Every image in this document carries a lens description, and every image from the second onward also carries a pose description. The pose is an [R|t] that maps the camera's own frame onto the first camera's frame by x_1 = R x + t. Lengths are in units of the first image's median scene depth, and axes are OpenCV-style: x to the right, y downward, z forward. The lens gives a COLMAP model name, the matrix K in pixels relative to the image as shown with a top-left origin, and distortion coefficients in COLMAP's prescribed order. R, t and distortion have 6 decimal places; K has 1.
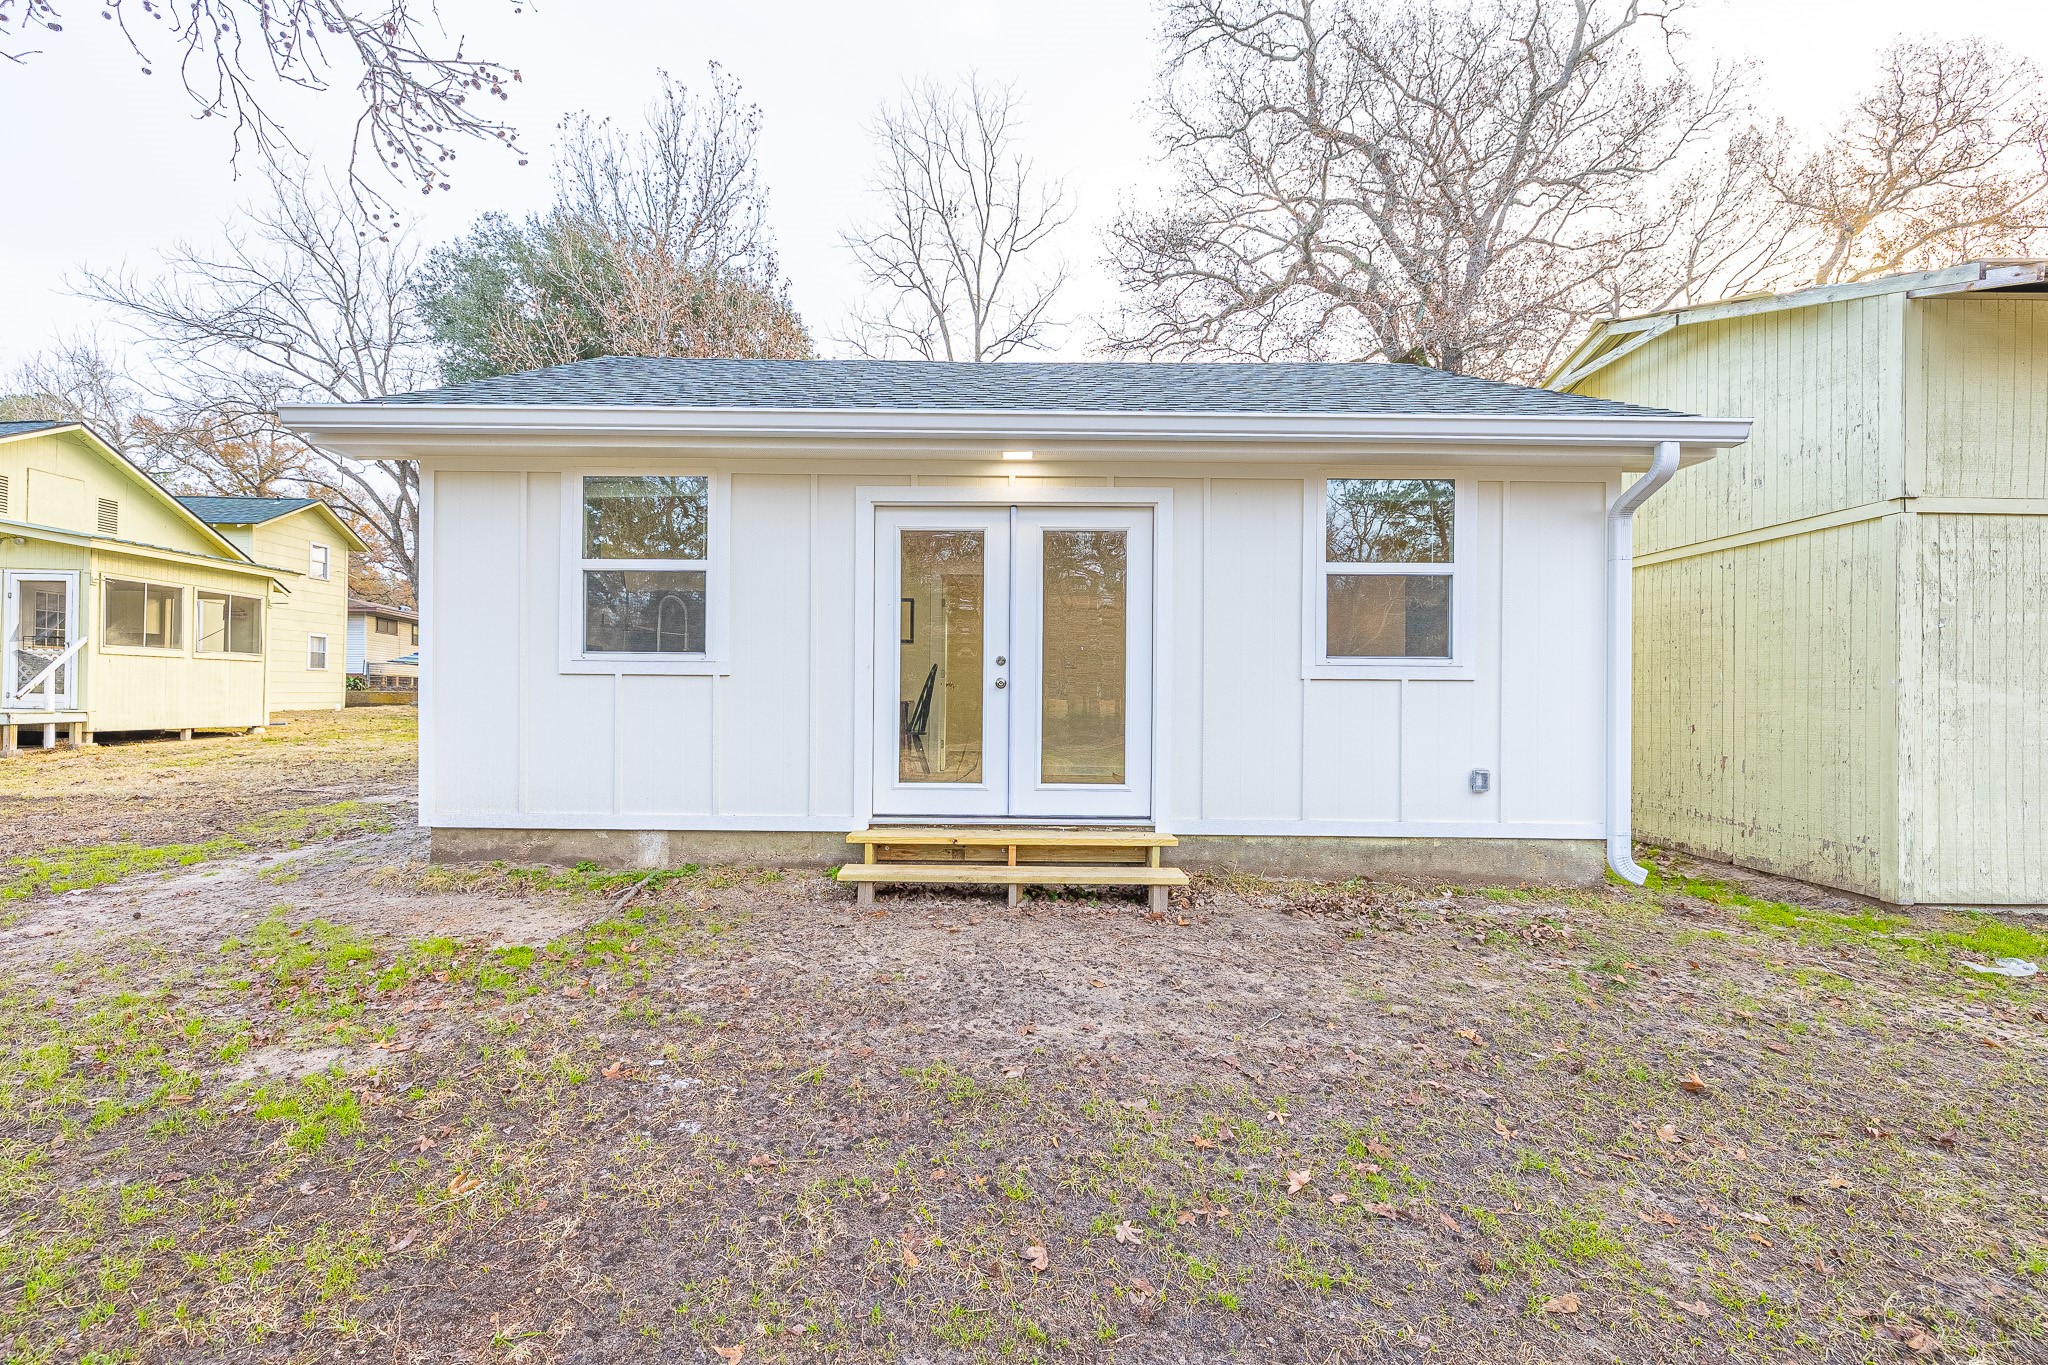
lens RADIAL K [[995.6, 0, 1020.1], [0, 995.6, 702.7], [0, 0, 1]] dist [0.002112, 0.000270]
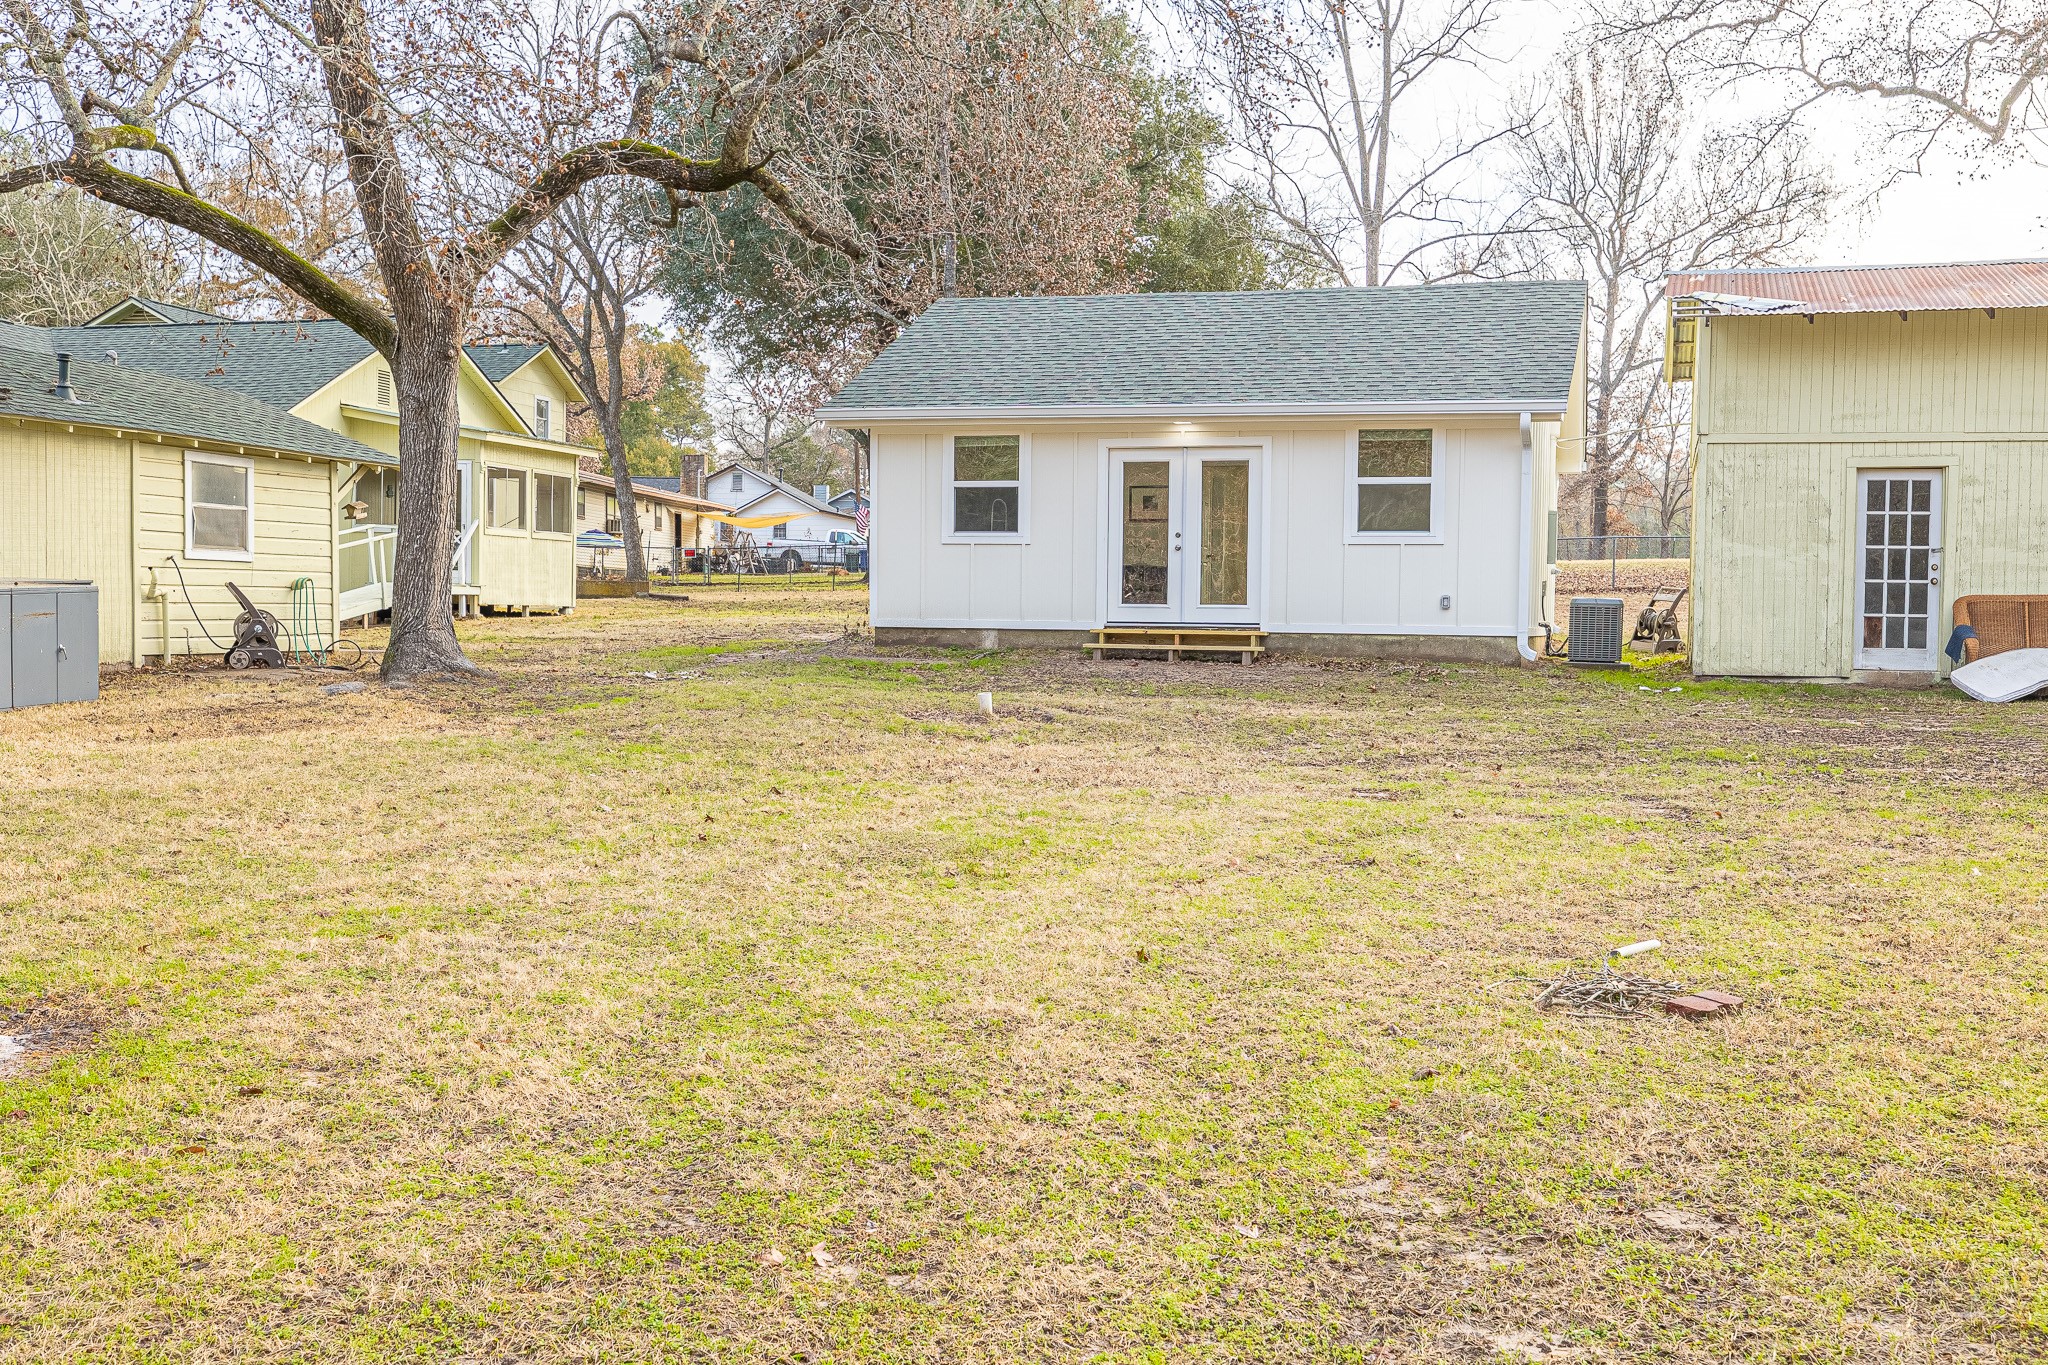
lens RADIAL K [[1958.9, 0, 1024.0], [0, 1958.9, 682.5], [0, 0, 1]] dist [0.005384, 0.002810]
pose [[0.960342, 0.013906, -0.278479, 0.700292], [-0.005359, 0.999492, 0.031429, 0.113435], [0.278774, -0.028690, 0.959928, -2.457781]]
